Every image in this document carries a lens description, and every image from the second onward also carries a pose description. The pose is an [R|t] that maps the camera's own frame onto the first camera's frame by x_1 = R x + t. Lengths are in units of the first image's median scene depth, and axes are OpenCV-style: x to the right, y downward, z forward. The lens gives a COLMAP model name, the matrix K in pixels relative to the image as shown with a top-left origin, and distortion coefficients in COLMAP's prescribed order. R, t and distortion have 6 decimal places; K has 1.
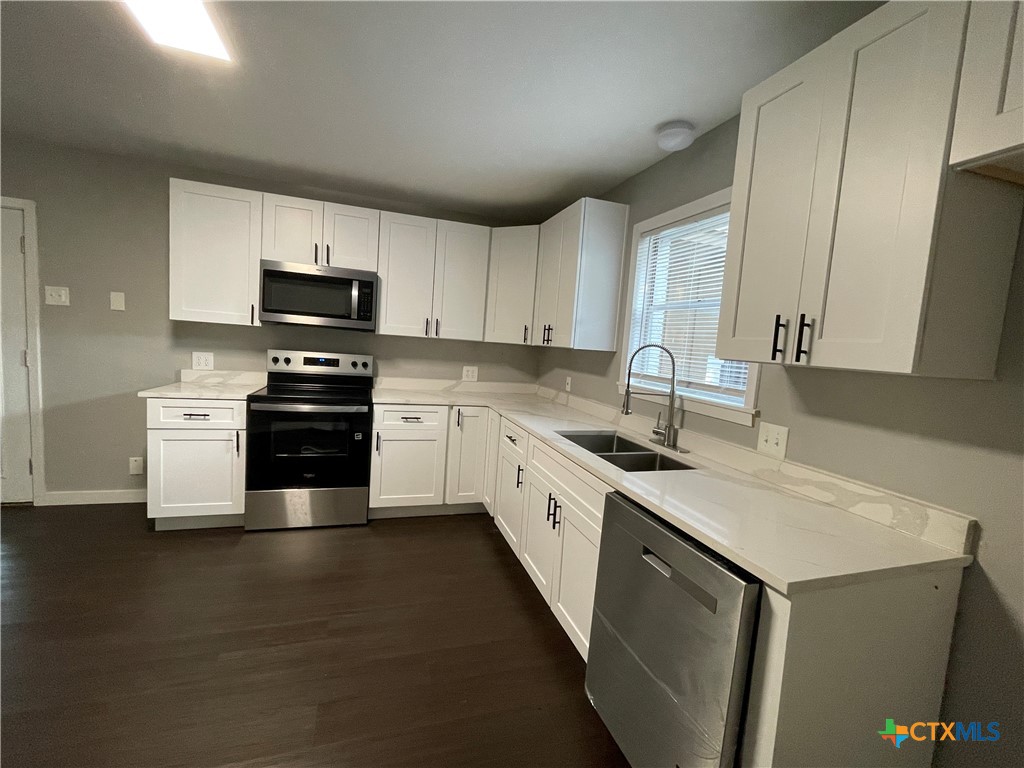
lens RADIAL K [[435.4, 0, 512.0], [0, 435.4, 384.0], [0, 0, 1]] dist [0.000486, 0.000080]
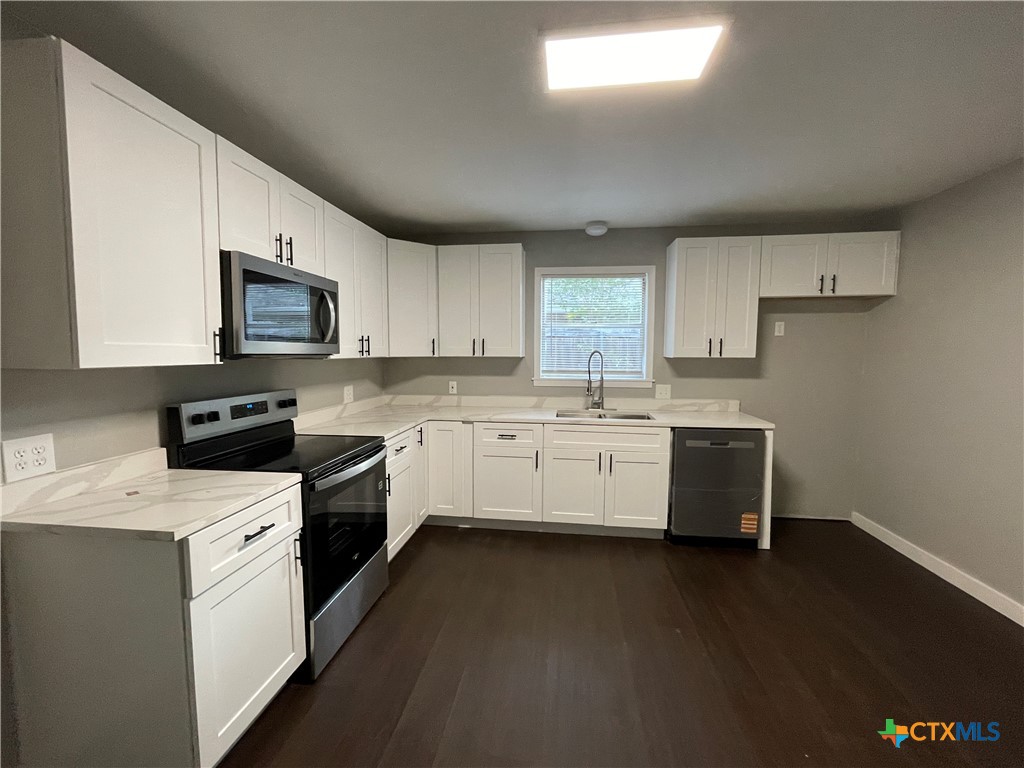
lens RADIAL K [[435.4, 0, 512.0], [0, 435.4, 384.0], [0, 0, 1]] dist [0.000486, 0.000080]
pose [[0.433177, -0.140032, 0.890365, -0.922649], [0.114783, 0.988384, 0.099604, -0.118470], [-0.893970, 0.059053, 0.444218, 0.393738]]
